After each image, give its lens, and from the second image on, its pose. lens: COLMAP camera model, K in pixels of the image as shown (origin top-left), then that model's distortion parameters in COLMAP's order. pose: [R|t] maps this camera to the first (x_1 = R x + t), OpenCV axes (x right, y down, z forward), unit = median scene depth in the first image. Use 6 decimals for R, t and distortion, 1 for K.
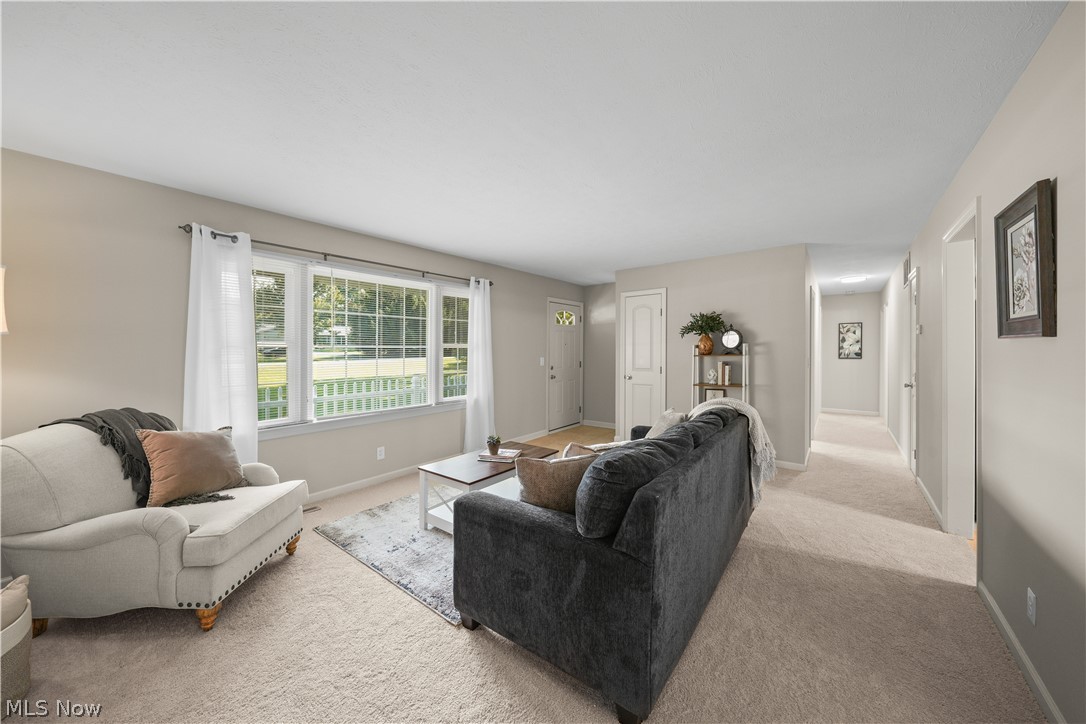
lens RADIAL K [[379.3, 0, 531.1], [0, 379.3, 352.0], [0, 0, 1]] dist [-0.007248, -0.000041]
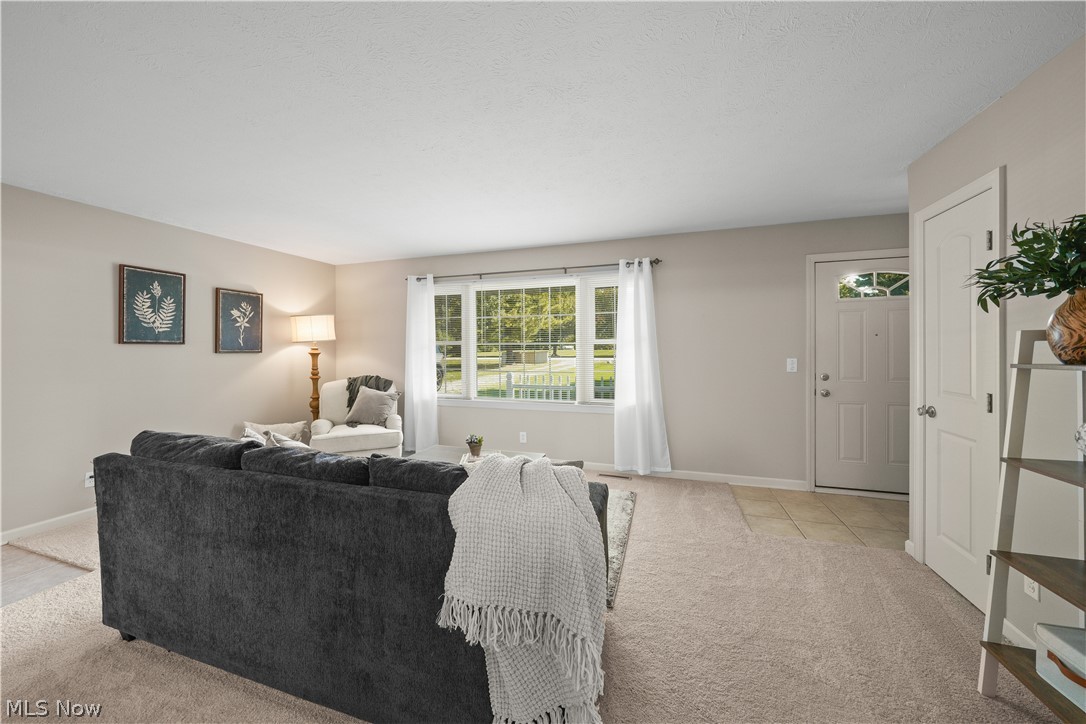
lens RADIAL K [[379.3, 0, 540.4], [0, 379.3, 345.9], [0, 0, 1]] dist [-0.007248, -0.000041]
pose [[0.367092, -0.000590, -0.930184, 0.568341], [-0.002932, 0.999994, -0.001792, -0.004327], [0.930180, 0.003385, 0.367088, 0.525086]]
